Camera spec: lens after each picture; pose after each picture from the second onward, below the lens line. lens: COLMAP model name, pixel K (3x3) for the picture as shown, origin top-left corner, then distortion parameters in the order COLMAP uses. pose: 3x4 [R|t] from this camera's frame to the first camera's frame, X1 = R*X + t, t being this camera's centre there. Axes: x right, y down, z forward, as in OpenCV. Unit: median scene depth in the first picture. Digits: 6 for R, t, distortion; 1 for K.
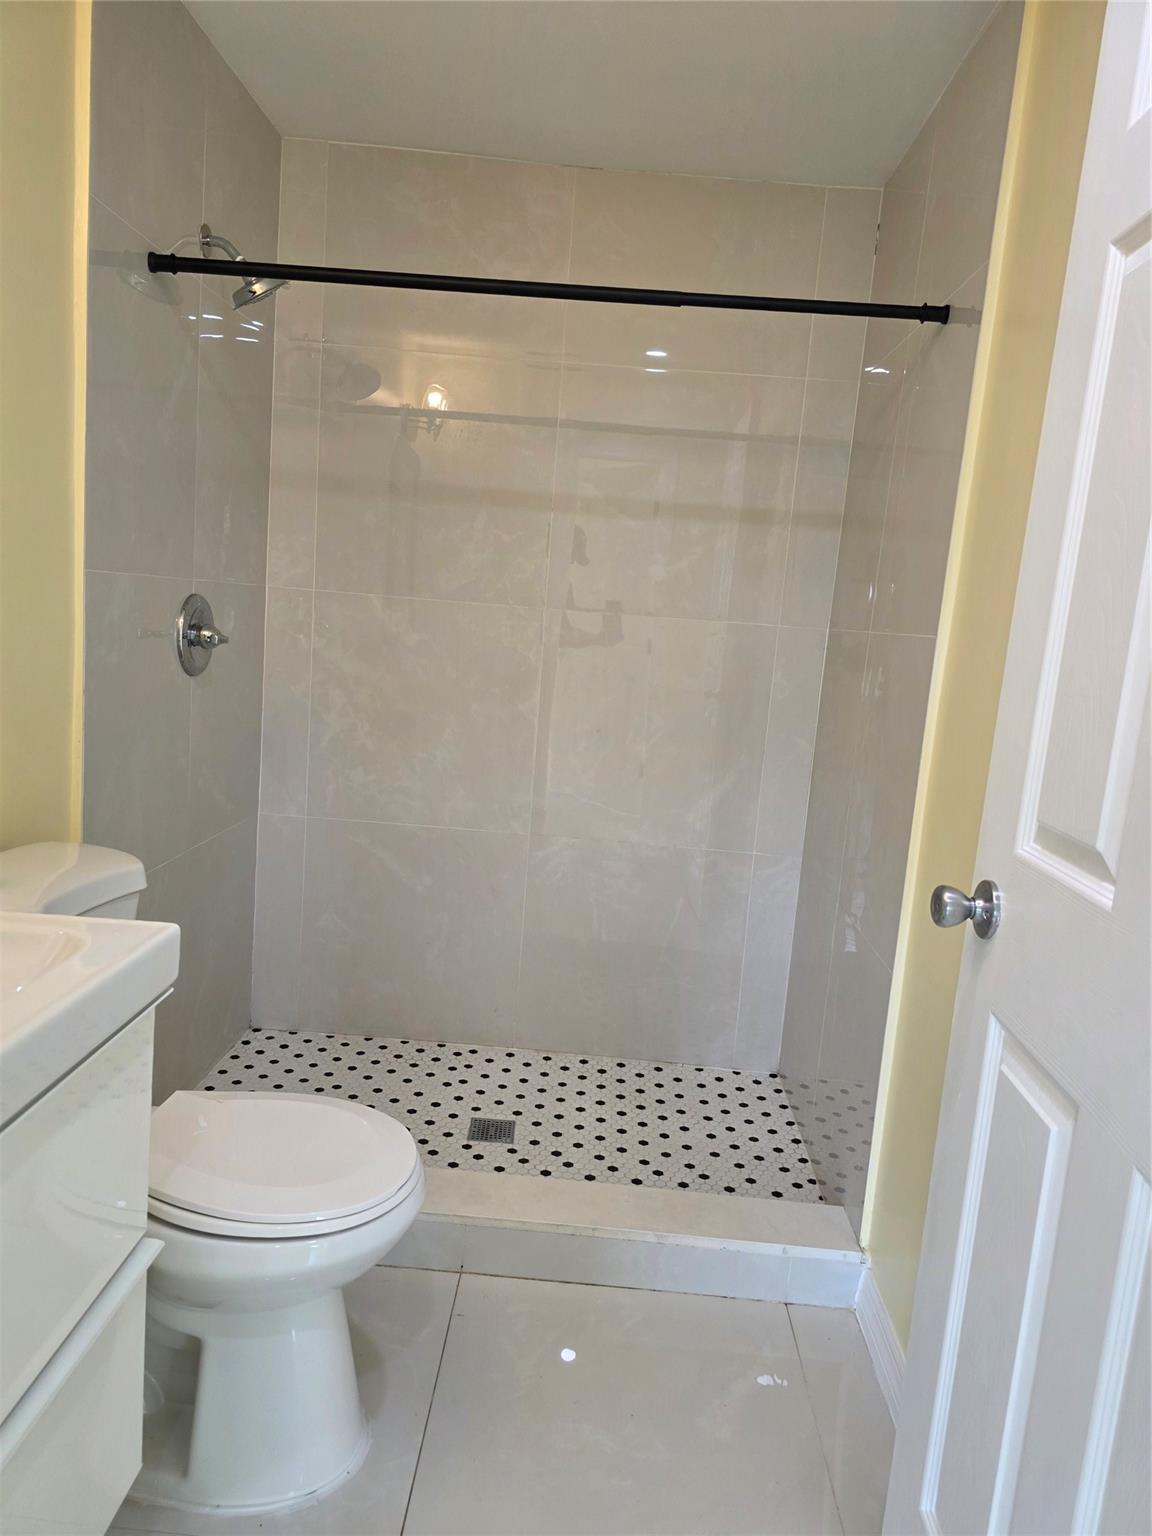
lens RADIAL K [[1038.4, 0, 576.0], [0, 1038.4, 768.0], [0, 0, 1]] dist [0.017191, 0.000019]
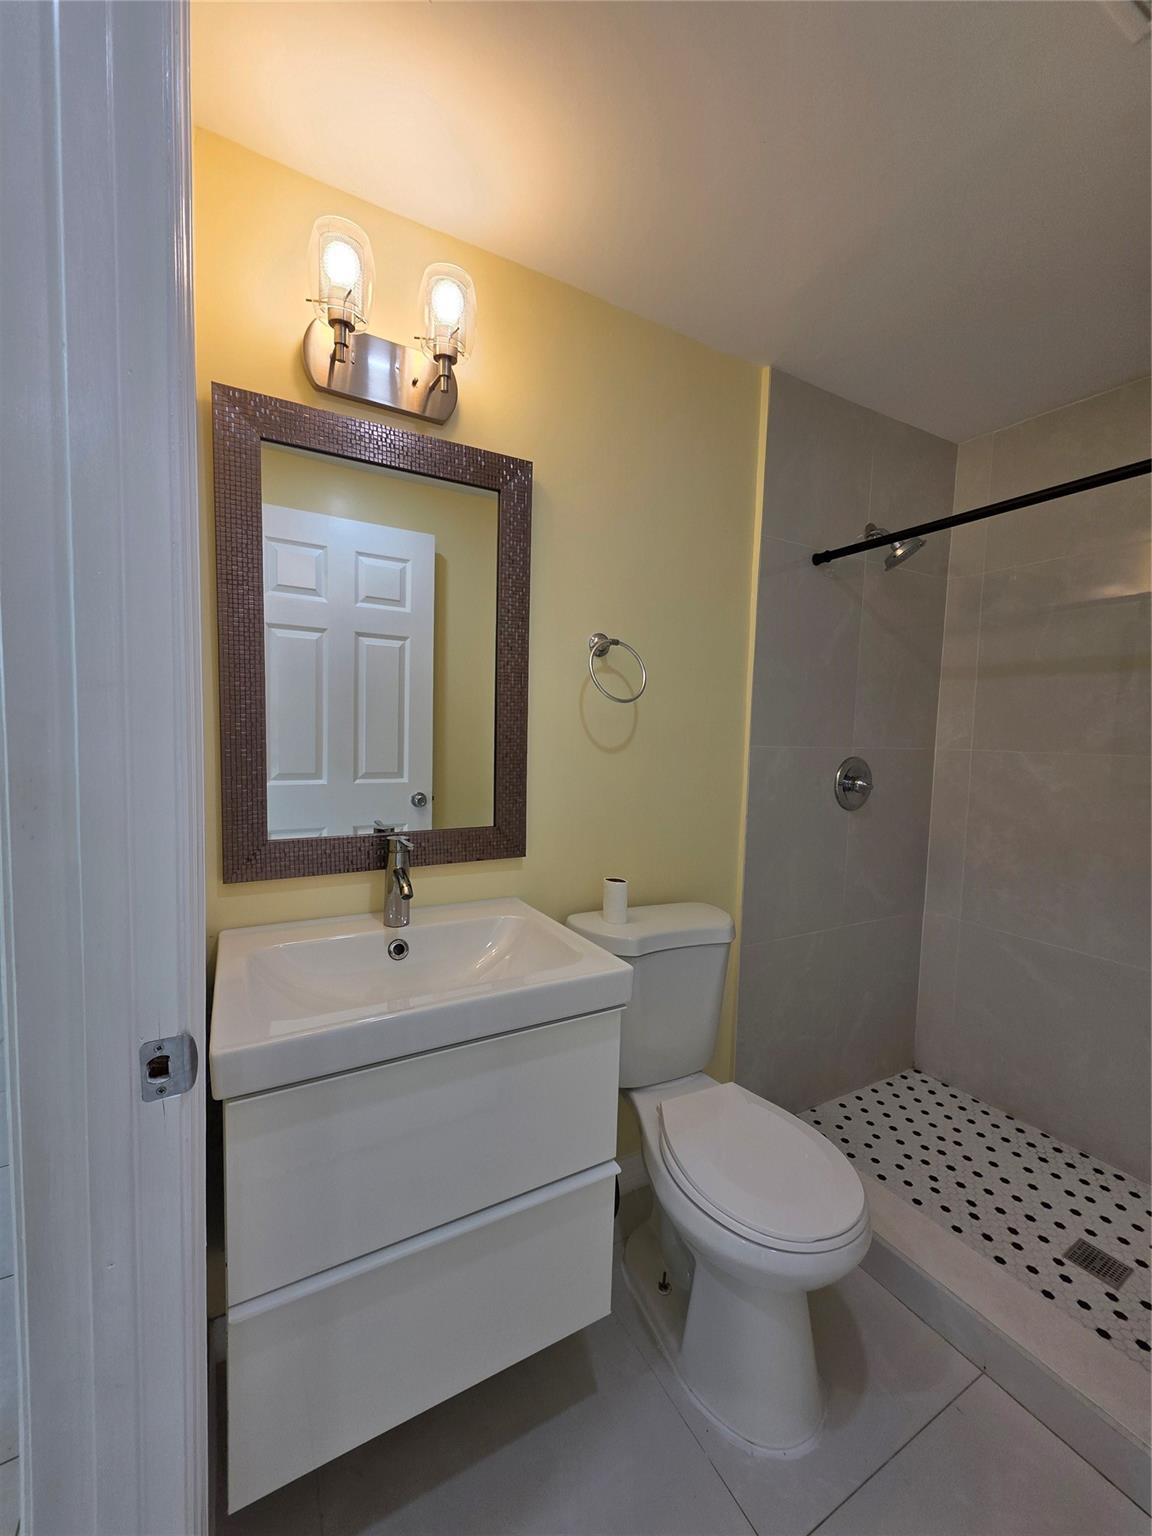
lens RADIAL K [[610.8, 0, 576.0], [0, 610.8, 768.0], [0, 0, 1]] dist [-0.002252, -0.000246]
pose [[0.514643, -0.011731, -0.857324, 0.166112], [-0.112578, 0.990325, -0.081130, -0.028395], [0.849981, 0.138269, 0.508344, 0.176563]]
